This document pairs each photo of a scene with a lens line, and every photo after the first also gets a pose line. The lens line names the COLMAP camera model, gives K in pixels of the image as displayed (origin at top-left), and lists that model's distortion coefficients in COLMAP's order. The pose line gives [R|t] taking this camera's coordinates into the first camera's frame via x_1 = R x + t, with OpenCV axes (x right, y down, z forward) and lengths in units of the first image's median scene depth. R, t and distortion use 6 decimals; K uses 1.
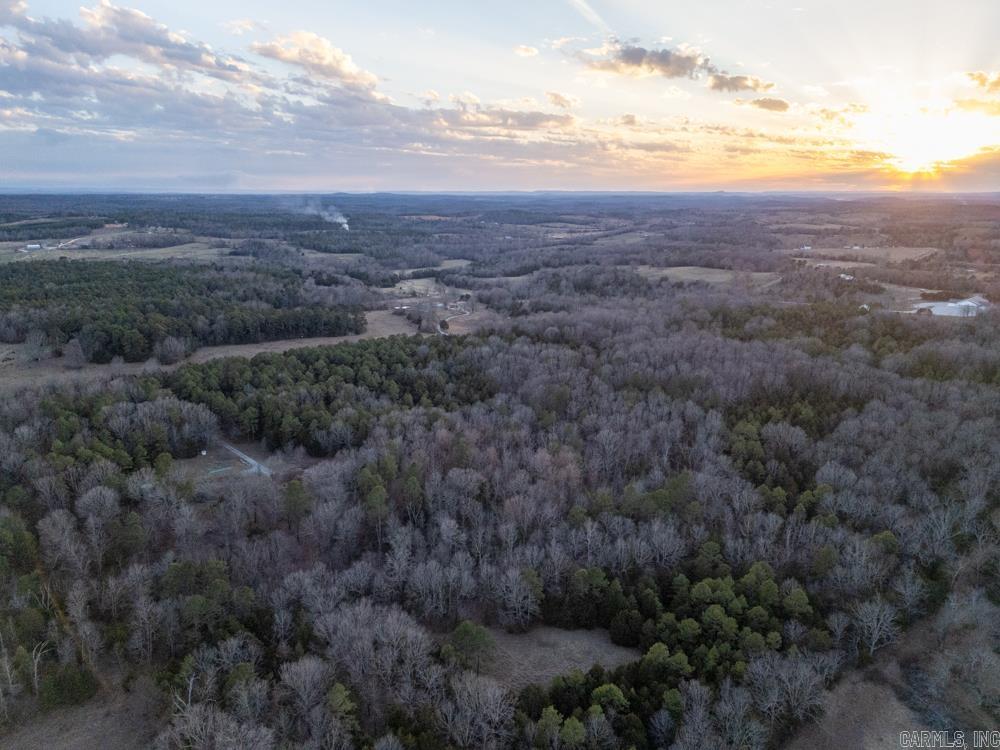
lens RADIAL K [[695.4, 0, 500.0], [0, 695.4, 375.0], [0, 0, 1]] dist [0.100218, -0.101971]
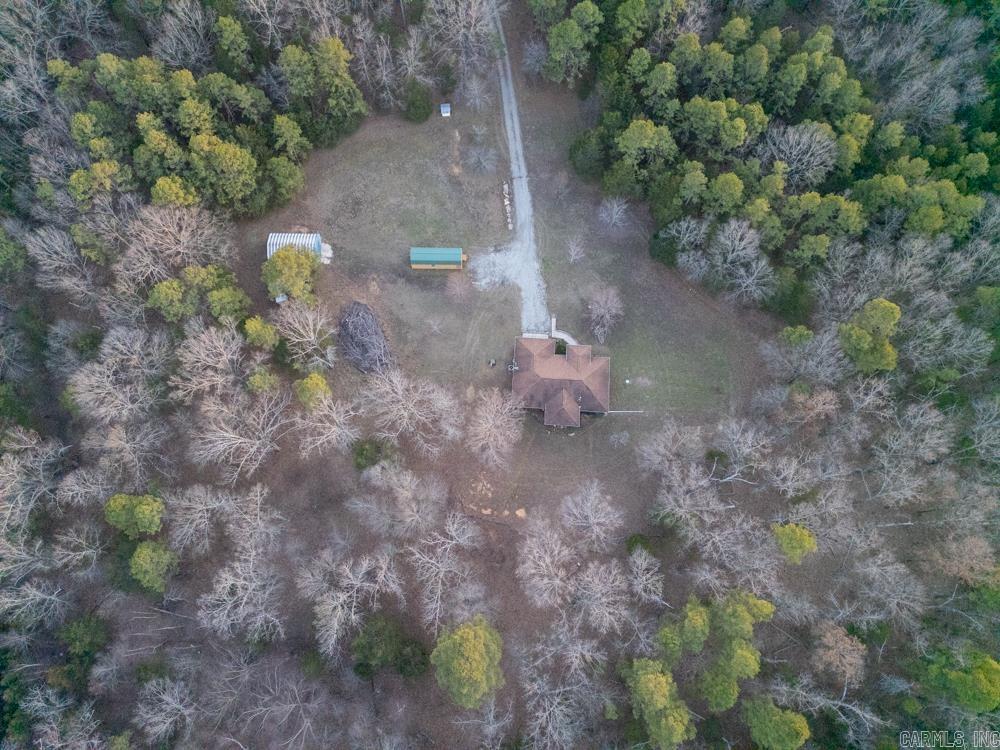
lens RADIAL K [[695.4, 0, 500.0], [0, 695.4, 375.0], [0, 0, 1]] dist [0.100218, -0.101971]
pose [[0.799239, 0.576965, -0.168309, -0.192839], [-0.151709, 0.464646, 0.872404, -0.160596], [0.581551, -0.671726, 0.458894, 0.601666]]
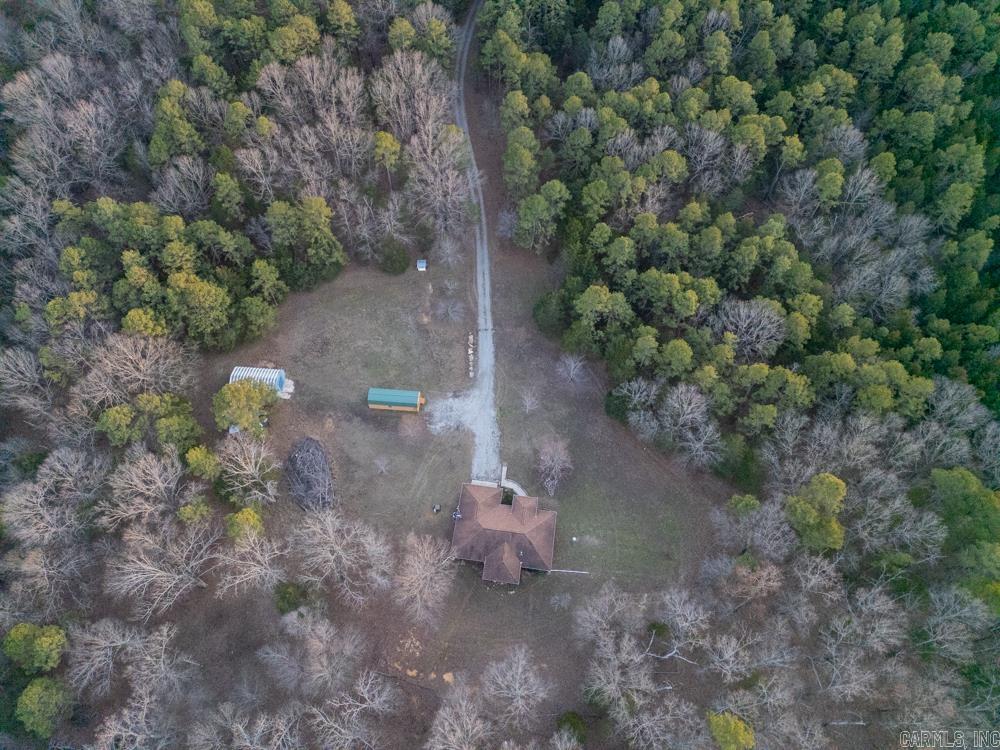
lens RADIAL K [[695.4, 0, 500.0], [0, 695.4, 375.0], [0, 0, 1]] dist [0.100218, -0.101971]
pose [[0.752147, 0.581534, -0.309988, -0.169121], [-0.168532, 0.624497, 0.762628, -0.165158], [0.637080, -0.521365, 0.567721, 0.621415]]
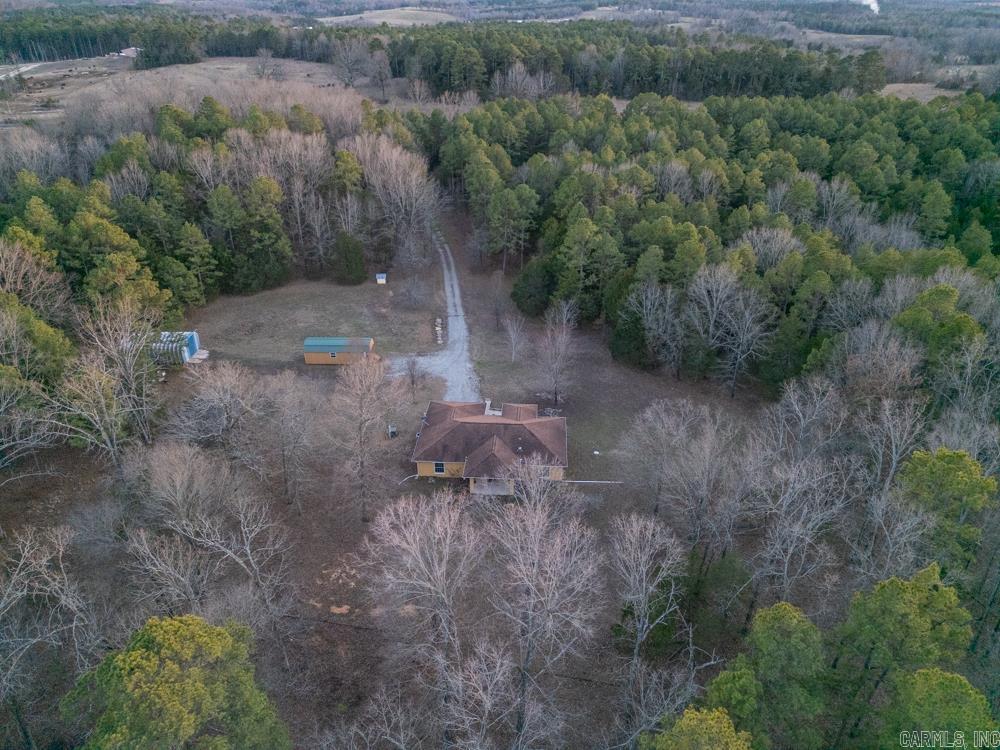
lens RADIAL K [[695.4, 0, 500.0], [0, 695.4, 375.0], [0, 0, 1]] dist [0.100218, -0.101971]
pose [[0.796076, 0.279556, -0.536760, -0.116125], [-0.145376, 0.949283, 0.278797, 0.035008], [0.587476, -0.143912, 0.796342, 0.601224]]
